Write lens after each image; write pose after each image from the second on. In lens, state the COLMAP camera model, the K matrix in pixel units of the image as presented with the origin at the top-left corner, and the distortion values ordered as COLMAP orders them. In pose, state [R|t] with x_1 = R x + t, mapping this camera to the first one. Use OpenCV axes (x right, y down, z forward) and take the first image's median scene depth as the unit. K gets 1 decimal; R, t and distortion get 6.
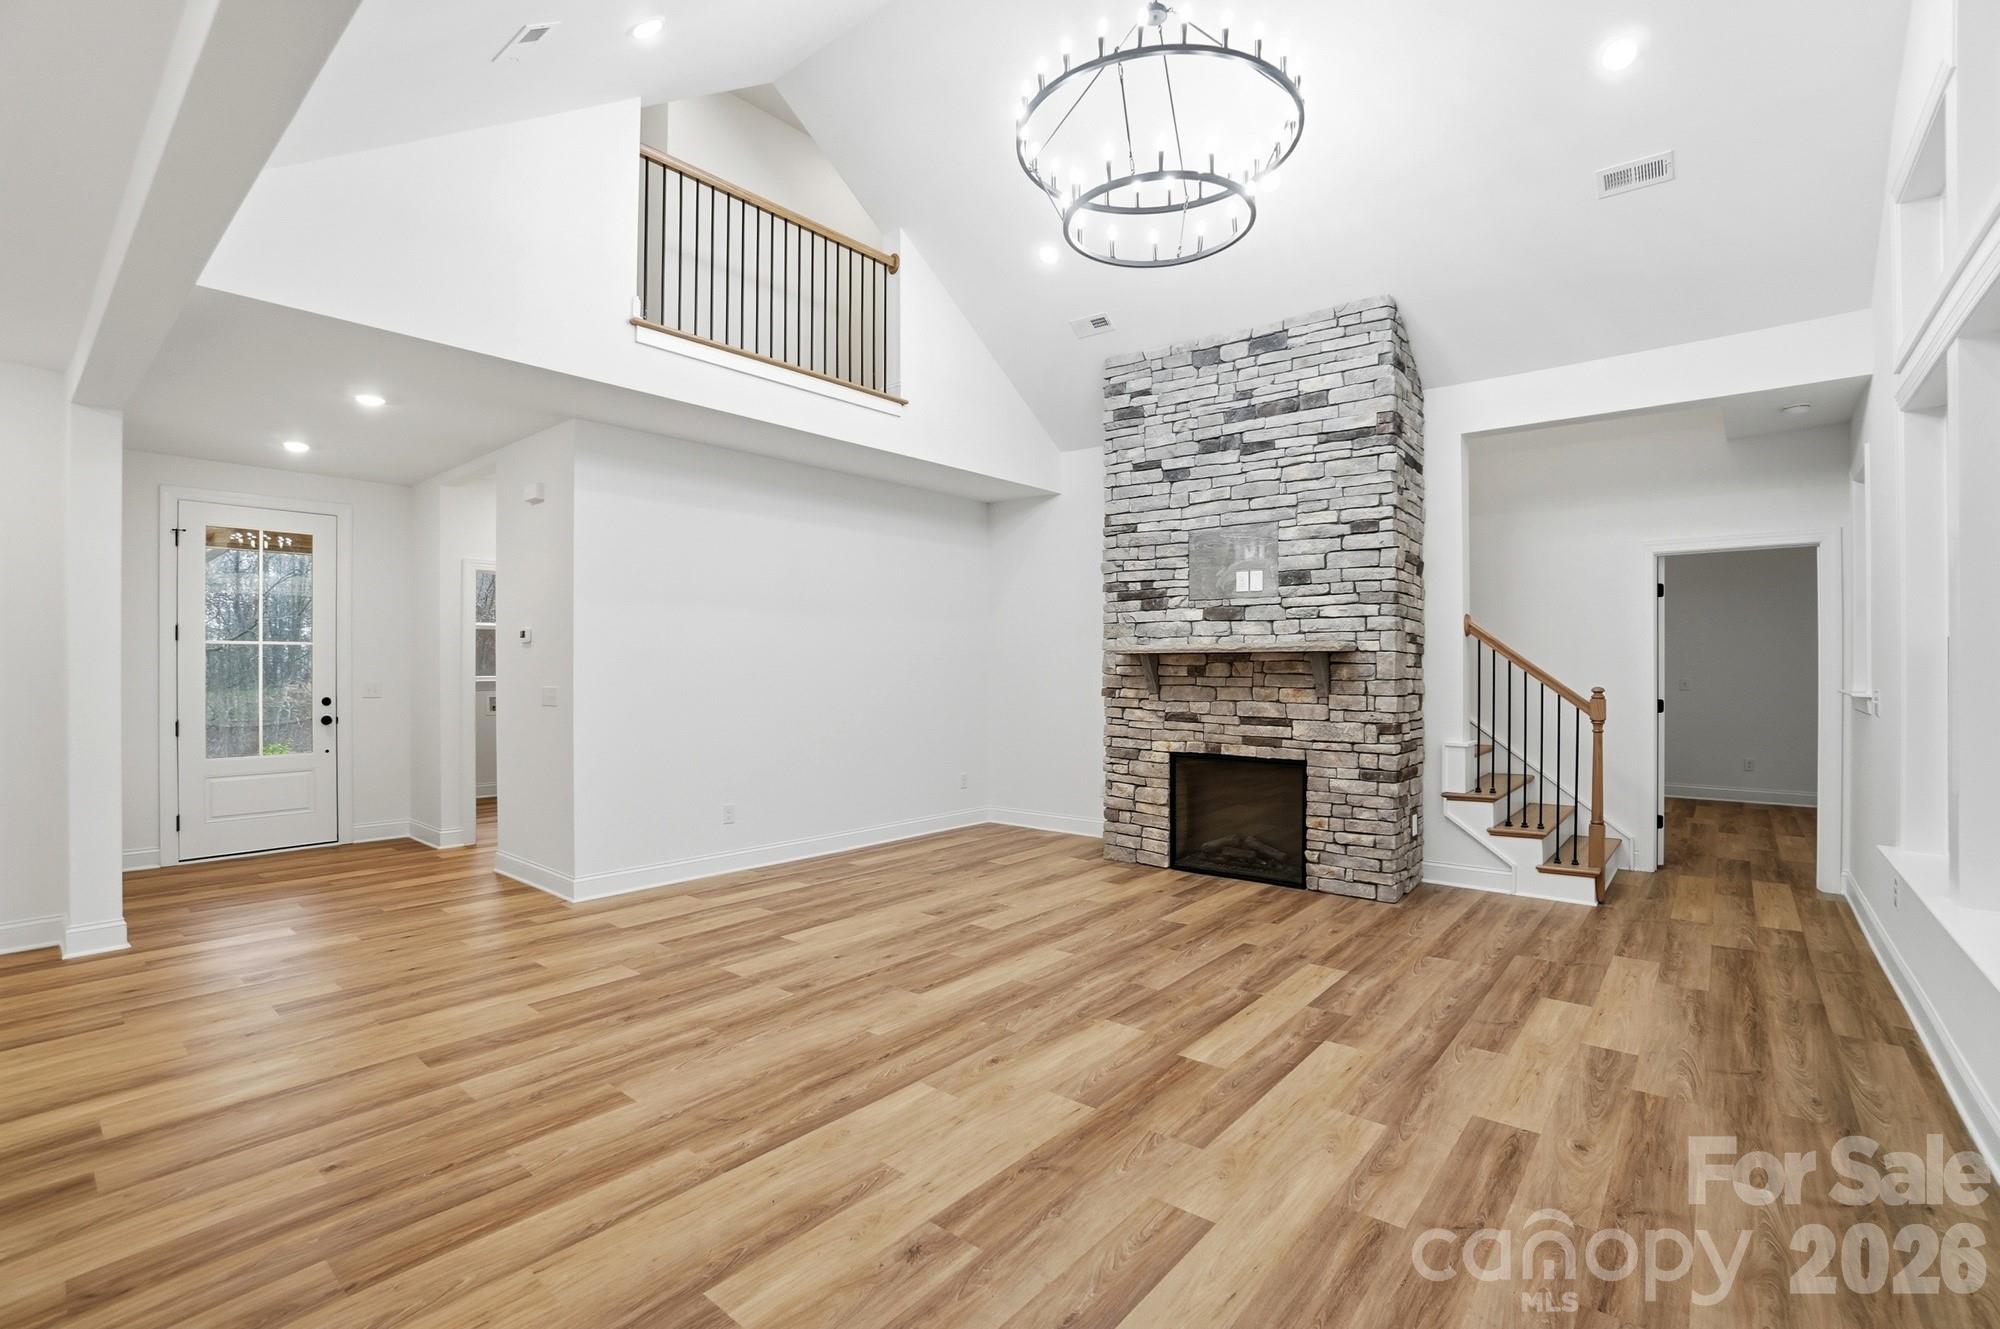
lens RADIAL K [[895.4, 0, 997.9], [0, 895.4, 666.6], [0, 0, 1]] dist [-0.053847, 0.000408]
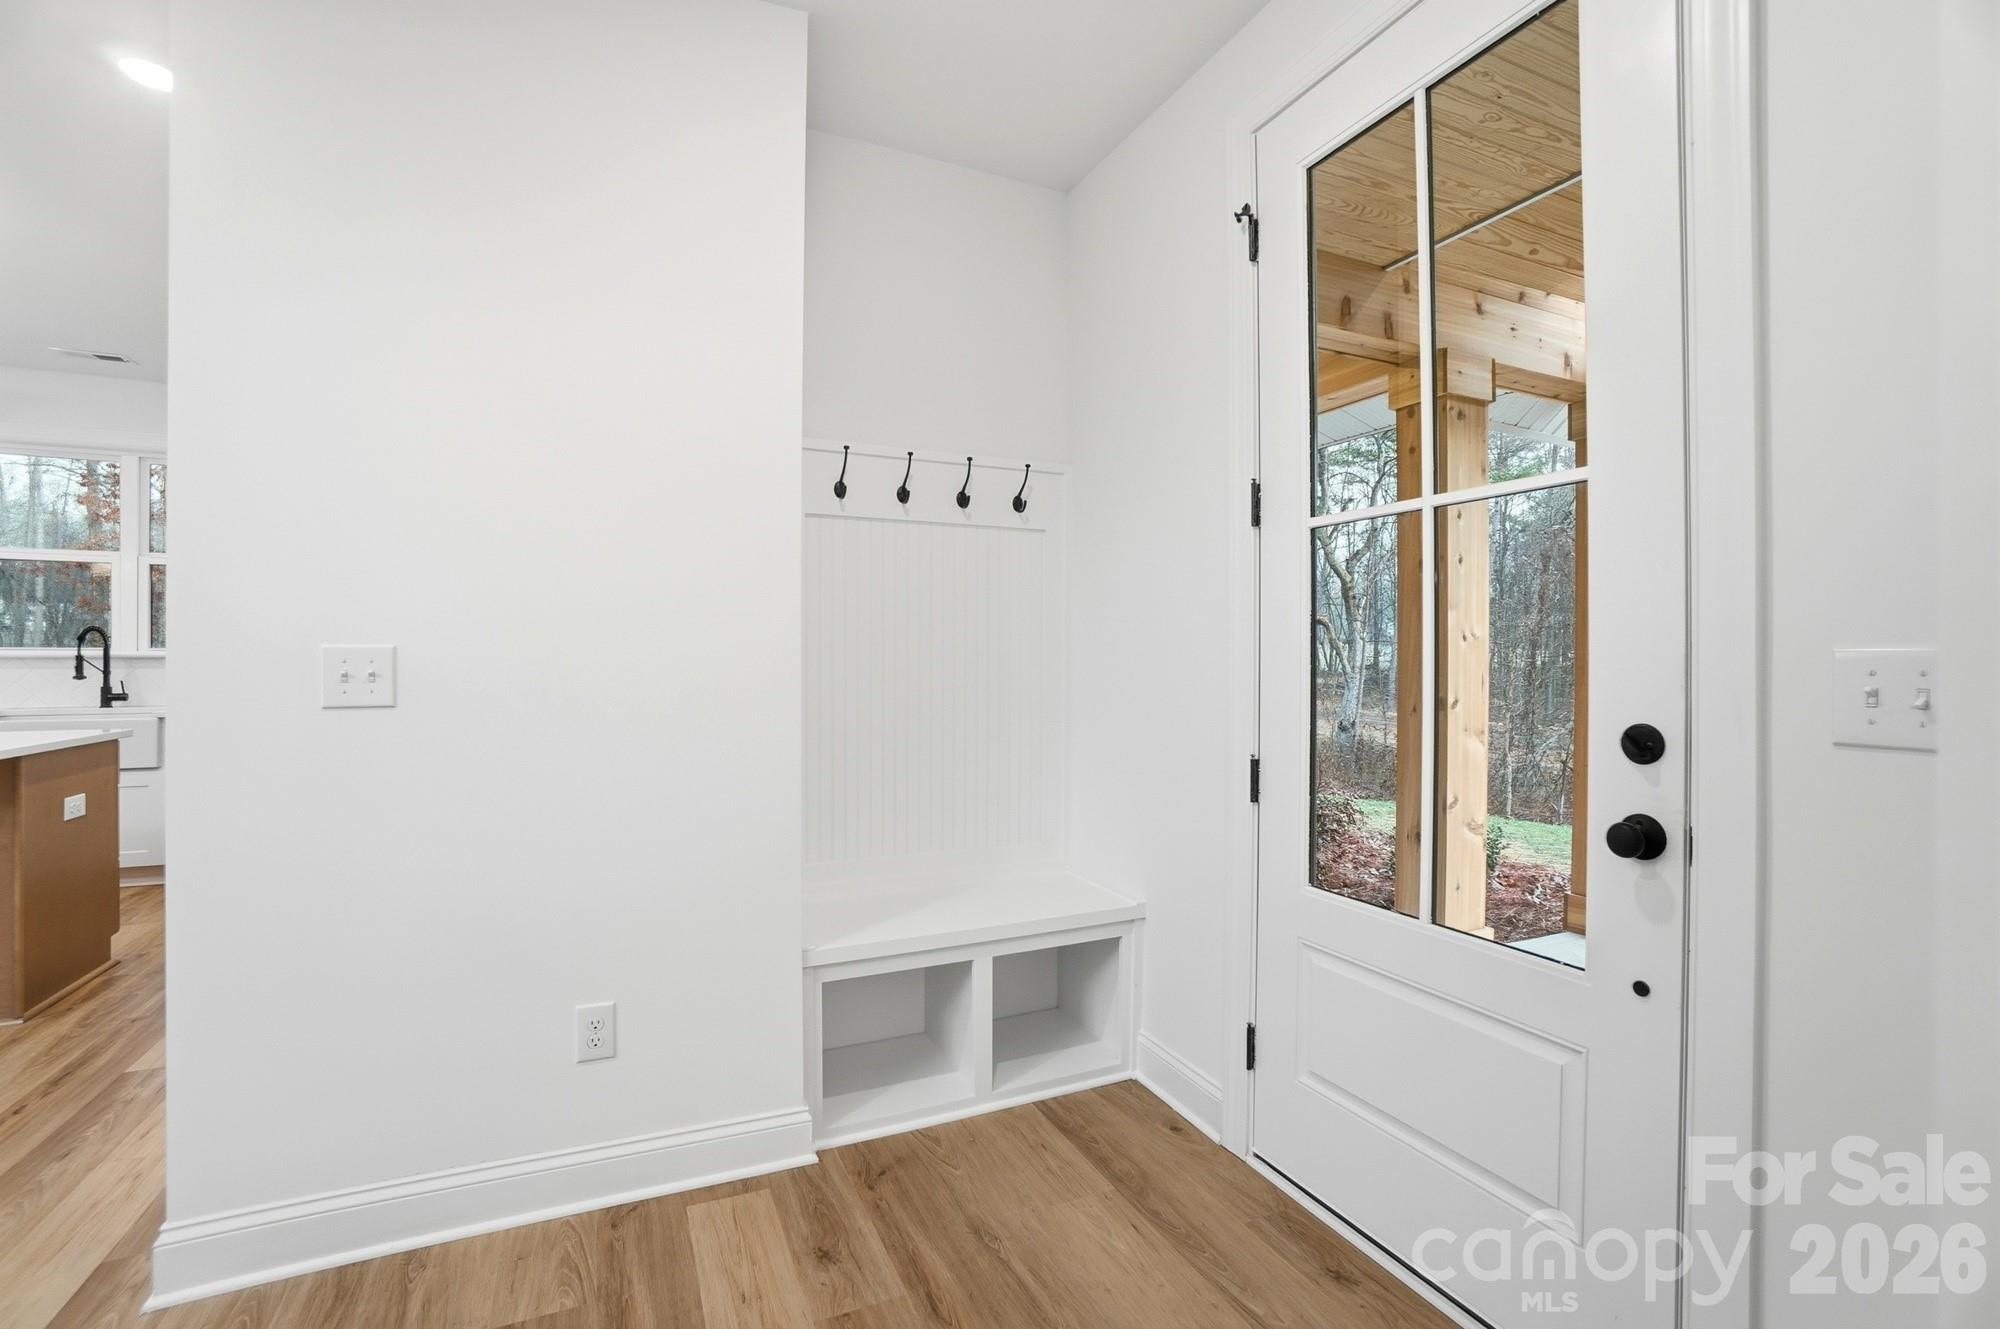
lens RADIAL K [[901.6, 0, 996.2], [0, 901.6, 646.1], [0, 0, 1]] dist [-0.060990, 0.022851]
pose [[-0.446628, -0.003872, -0.894711, -0.635105], [0.000781, 0.999989, -0.004717, 0.021696], [0.894719, -0.002805, -0.446620, 1.163991]]
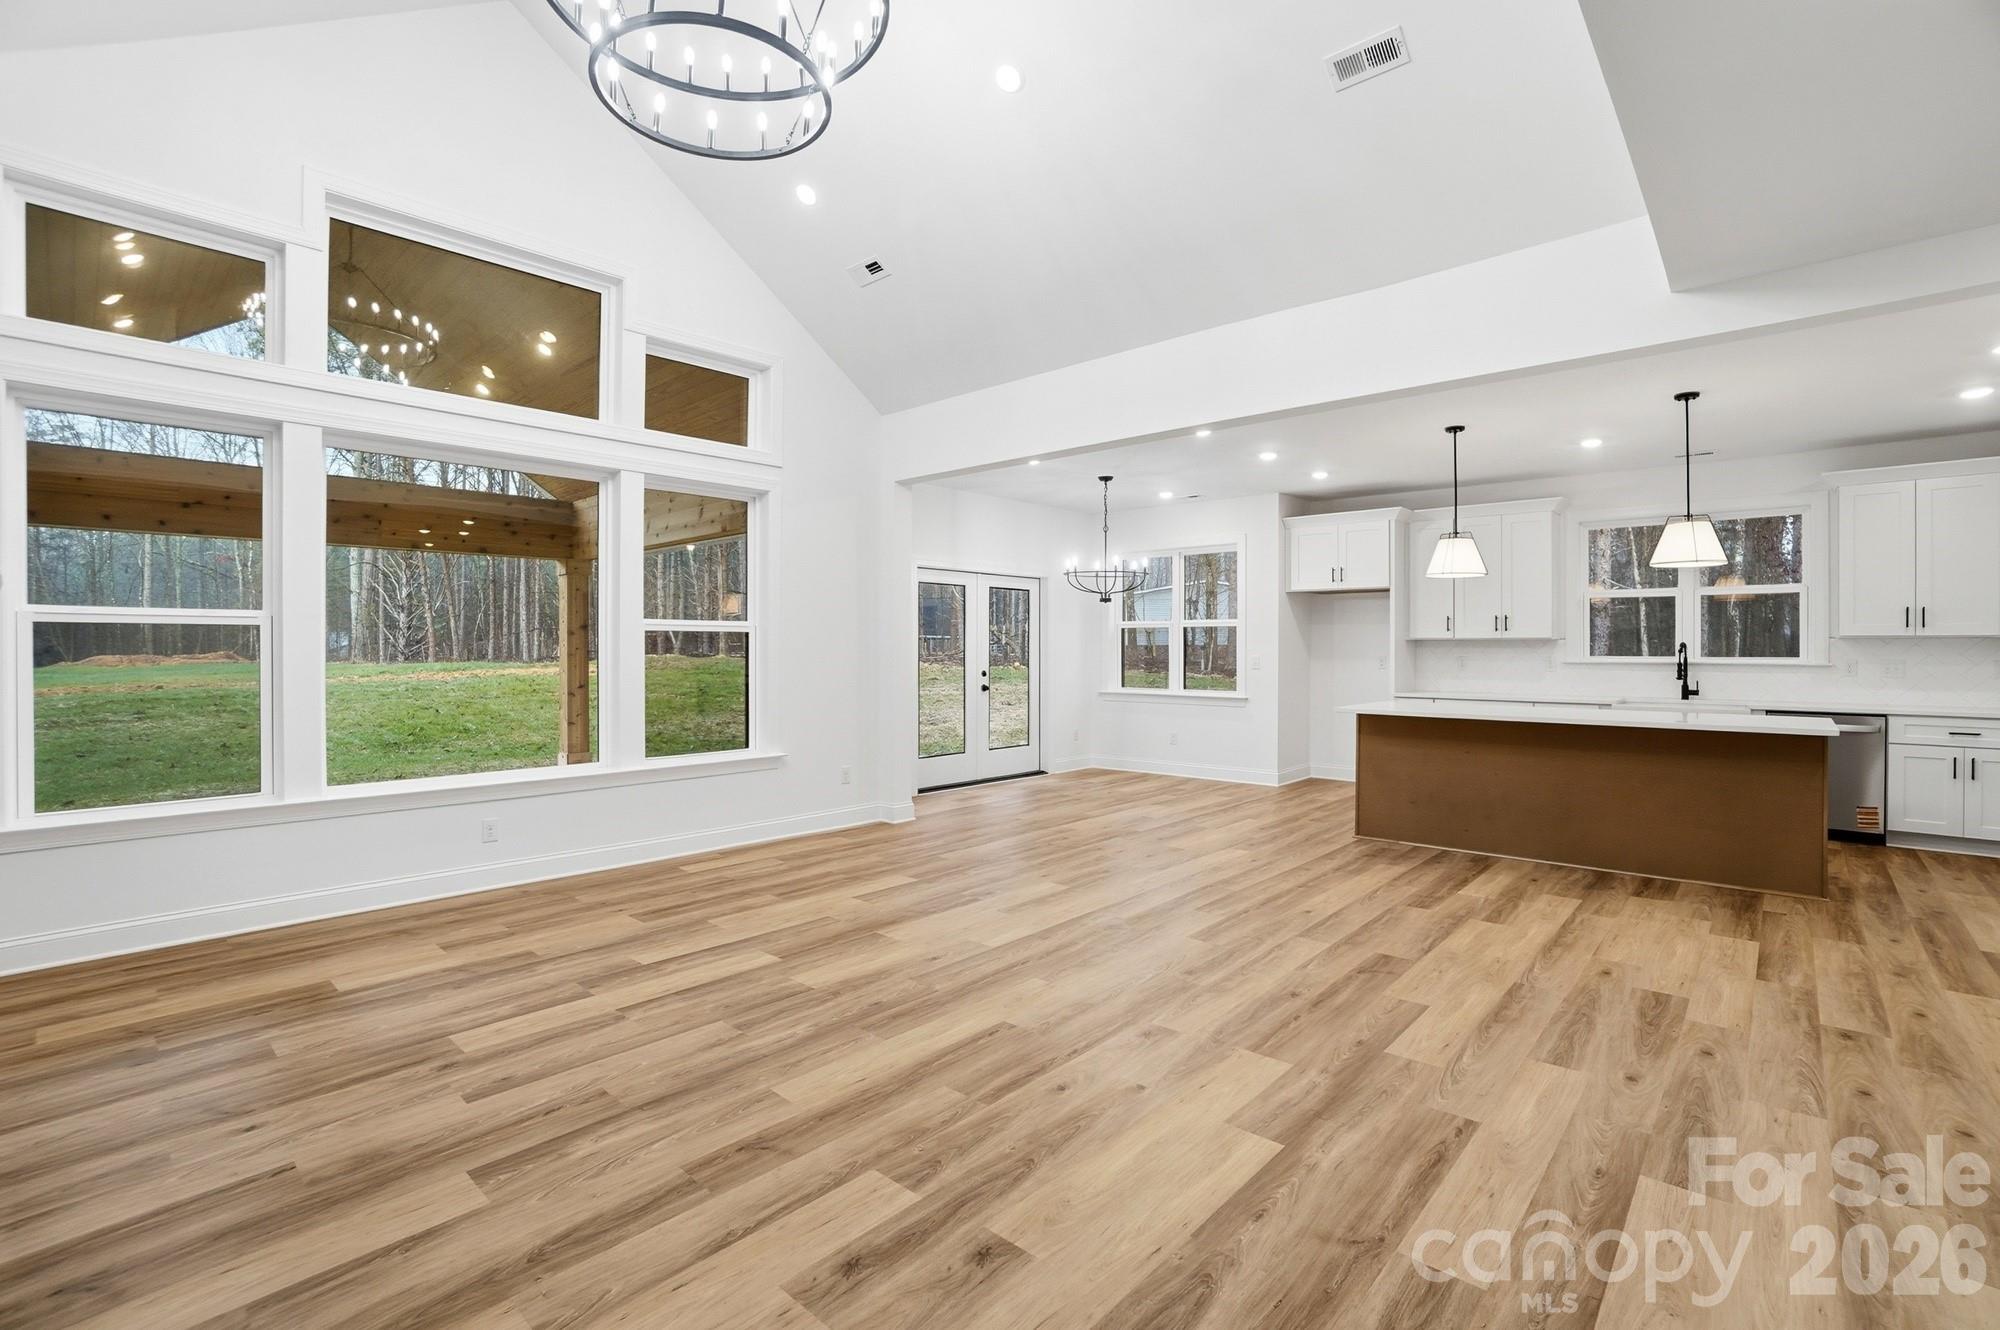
lens RADIAL K [[901.6, 0, 996.2], [0, 901.6, 646.6], [0, 0, 1]] dist [-0.060990, 0.022851]
pose [[-0.999228, -0.000387, 0.039285, -0.077242], [-0.000491, 0.999996, -0.002659, 0.007125], [-0.039284, -0.002676, -0.999225, 1.255053]]
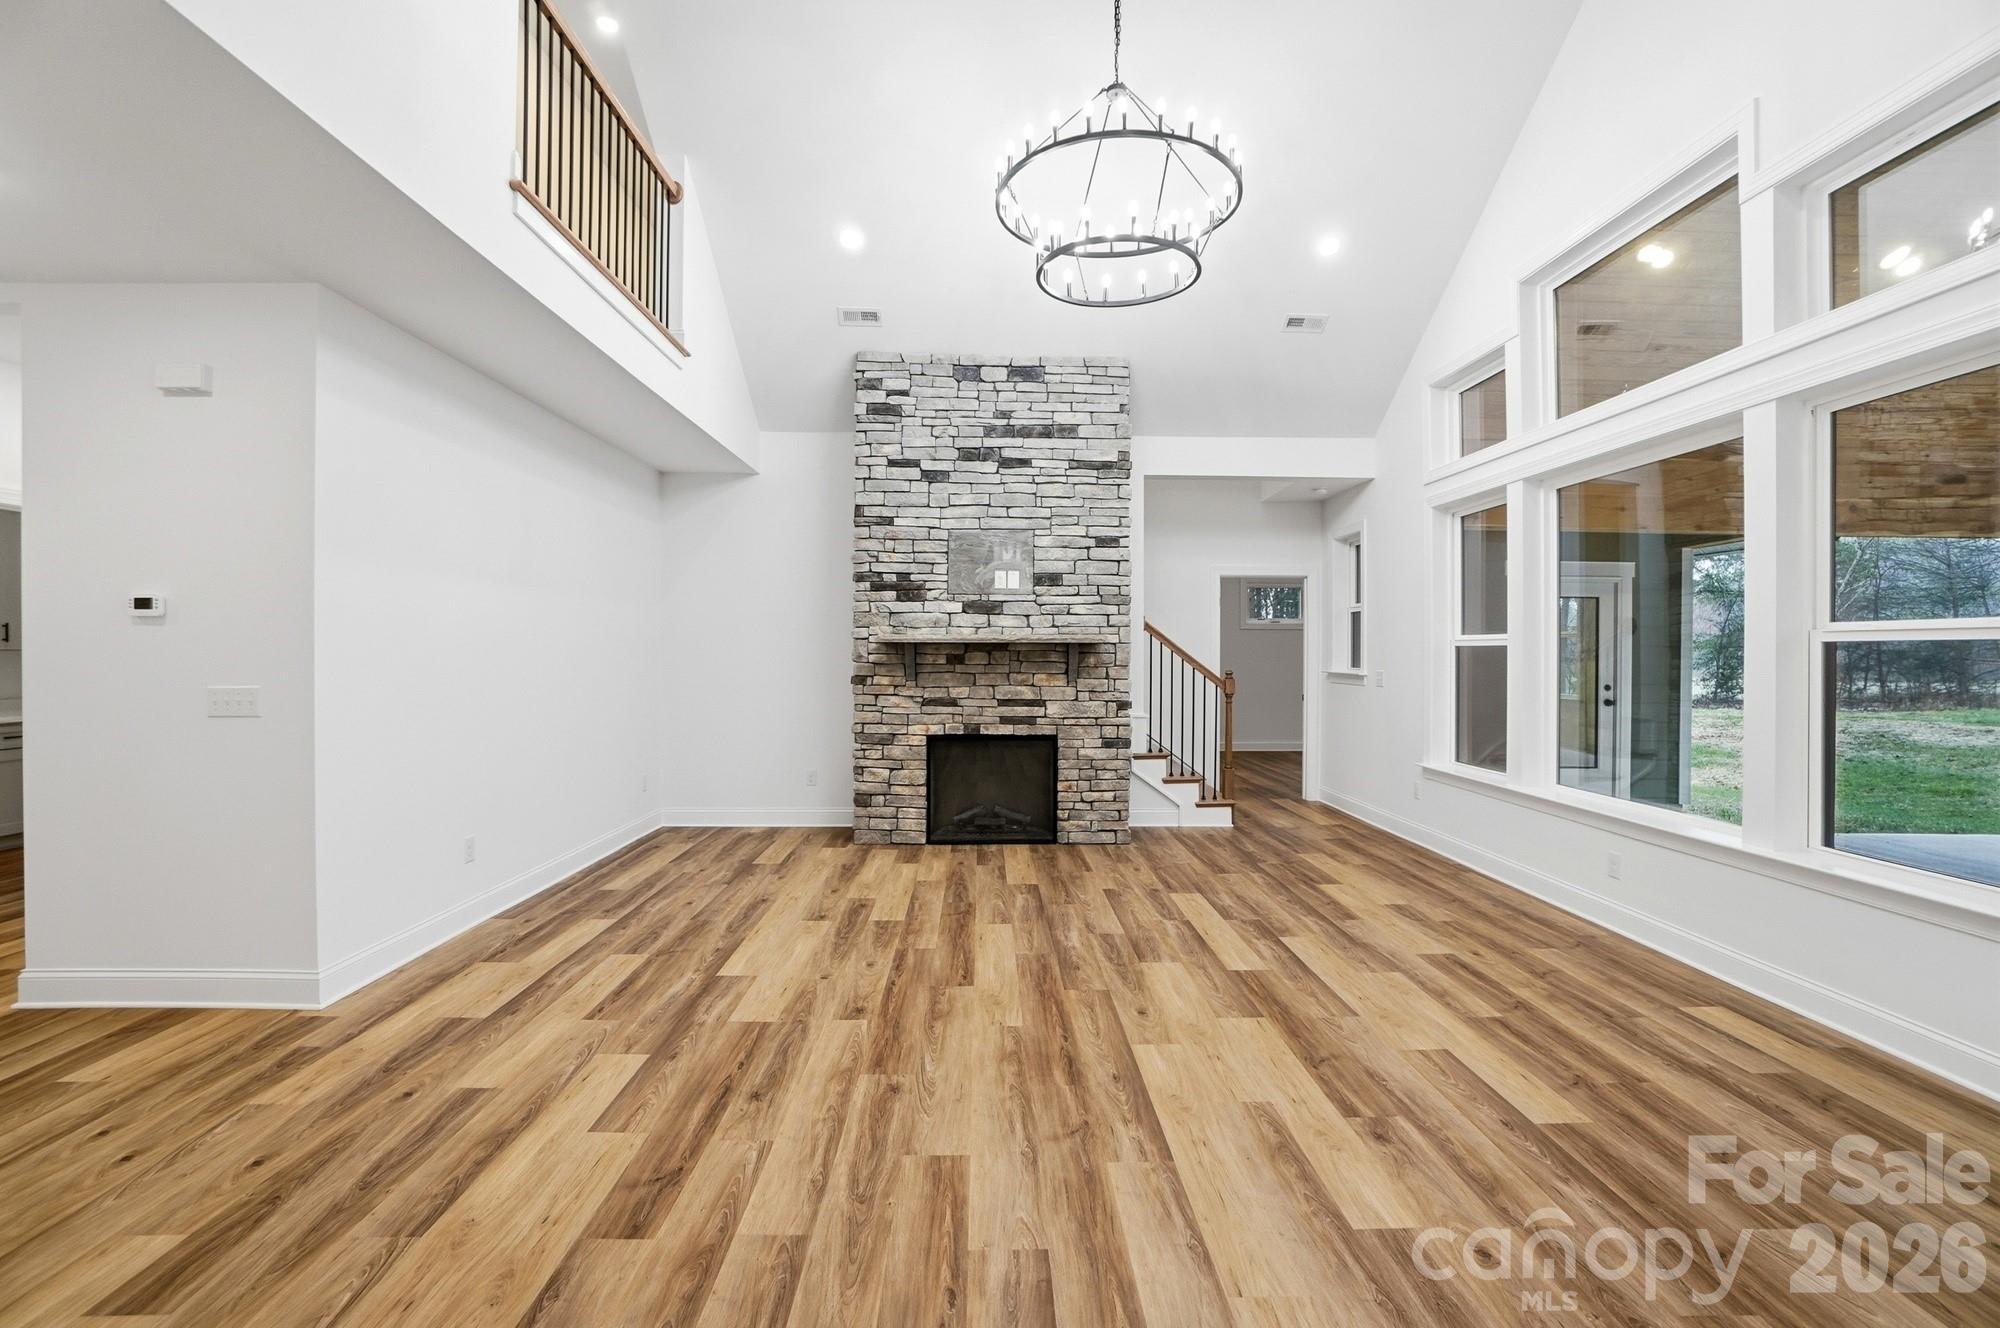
lens RADIAL K [[885.5, 0, 994.3], [0, 885.5, 655.5], [0, 0, 1]] dist [-0.062930, 0.021513]
pose [[0.756737, 0.000227, 0.653720, -0.482029], [-0.003405, 0.999988, 0.003594, -0.003835], [-0.653711, -0.004946, 0.756728, 0.162748]]
